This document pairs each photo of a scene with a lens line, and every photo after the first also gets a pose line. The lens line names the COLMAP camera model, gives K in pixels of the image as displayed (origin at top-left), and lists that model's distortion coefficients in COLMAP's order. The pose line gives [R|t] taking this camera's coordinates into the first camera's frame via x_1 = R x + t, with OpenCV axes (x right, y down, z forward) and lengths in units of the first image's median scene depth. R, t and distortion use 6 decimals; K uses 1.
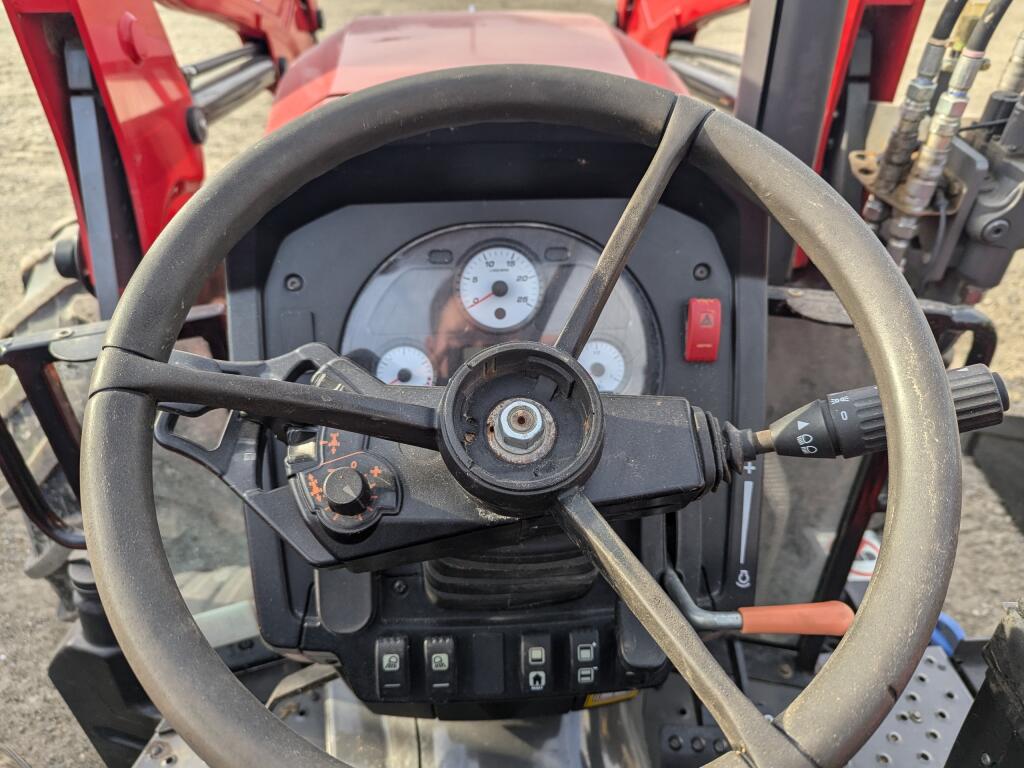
lens RADIAL K [[722.7, 0, 506.2], [0, 722.7, 368.5], [0, 0, 1]] dist [0.029713, -0.025986]
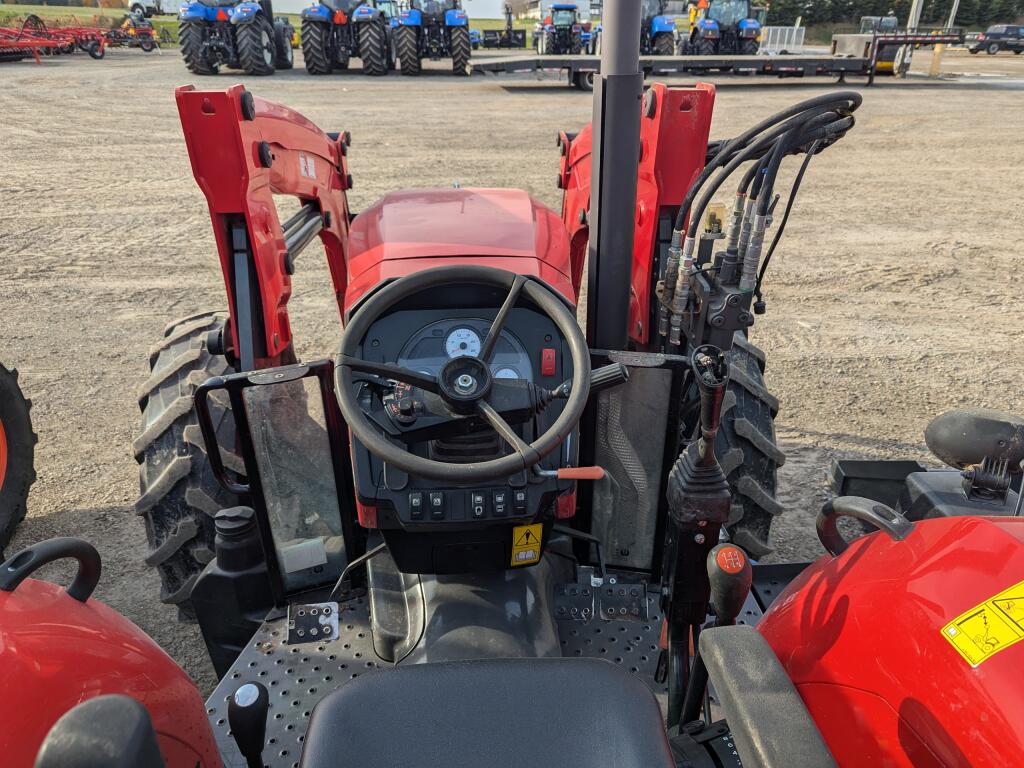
lens RADIAL K [[722.7, 0, 513.1], [0, 722.7, 373.9], [0, 0, 1]] dist [0.029713, -0.025986]
pose [[0.999679, -0.009068, 0.023671, 0.068195], [0.012052, 0.991557, -0.129111, 0.199566], [-0.022301, 0.129355, 0.991348, -0.915513]]
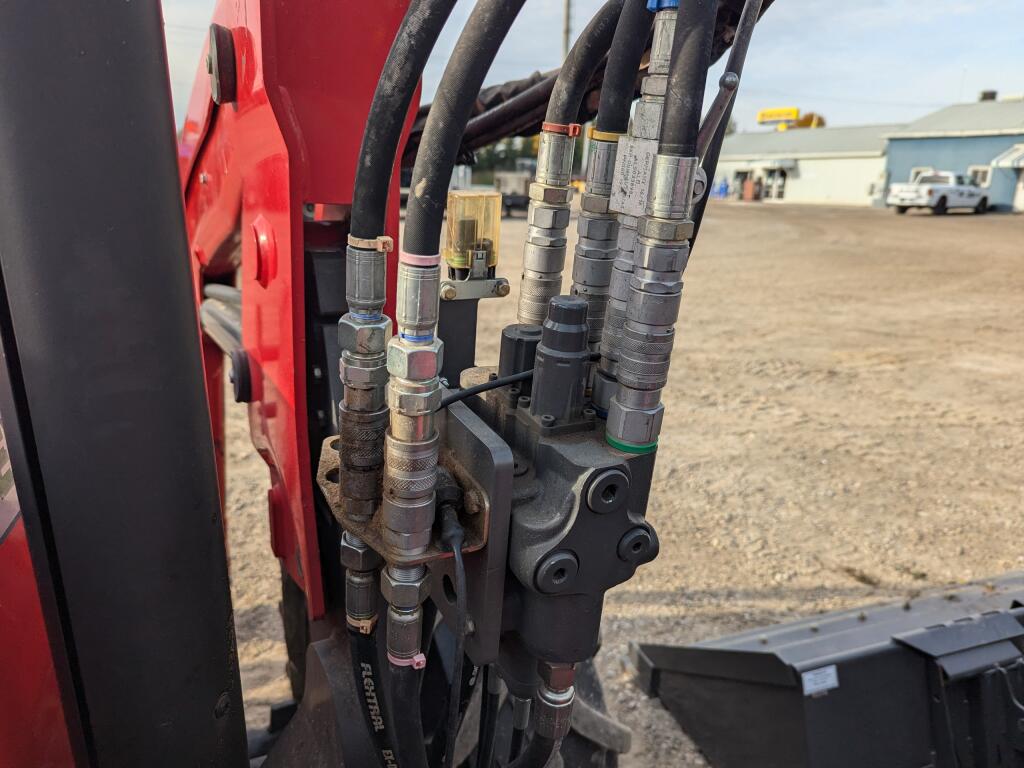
lens RADIAL K [[722.7, 0, 504.6], [0, 722.7, 394.3], [0, 0, 1]] dist [0.029713, -0.025986]
pose [[0.911066, -0.092698, 0.401703, 0.439154], [0.200576, 0.950961, -0.235463, -0.195377], [-0.360177, 0.295094, 0.884982, 0.512954]]
